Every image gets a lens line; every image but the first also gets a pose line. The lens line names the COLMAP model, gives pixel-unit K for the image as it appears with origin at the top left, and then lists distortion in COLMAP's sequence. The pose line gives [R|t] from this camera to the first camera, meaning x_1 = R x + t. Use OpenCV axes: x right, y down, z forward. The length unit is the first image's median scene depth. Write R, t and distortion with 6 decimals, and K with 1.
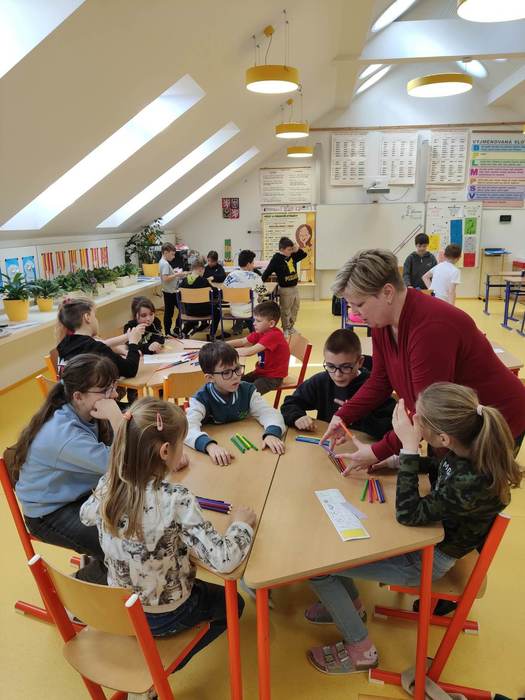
lens RADIAL K [[541.5, 0, 262.5], [0, 541.5, 350.0], [0, 0, 1]] dist [-0.011864, -0.000157]
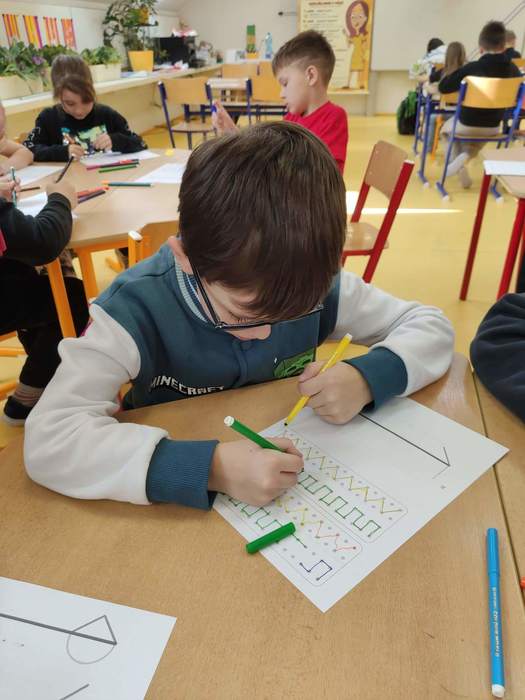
lens RADIAL K [[541.5, 0, 262.5], [0, 541.5, 350.0], [0, 0, 1]] dist [-0.011864, -0.000157]
pose [[0.999143, 0.021266, -0.035510, -0.017409], [-0.010226, 0.958153, 0.286074, 0.008286], [0.040108, -0.285466, 0.957549, 0.230843]]
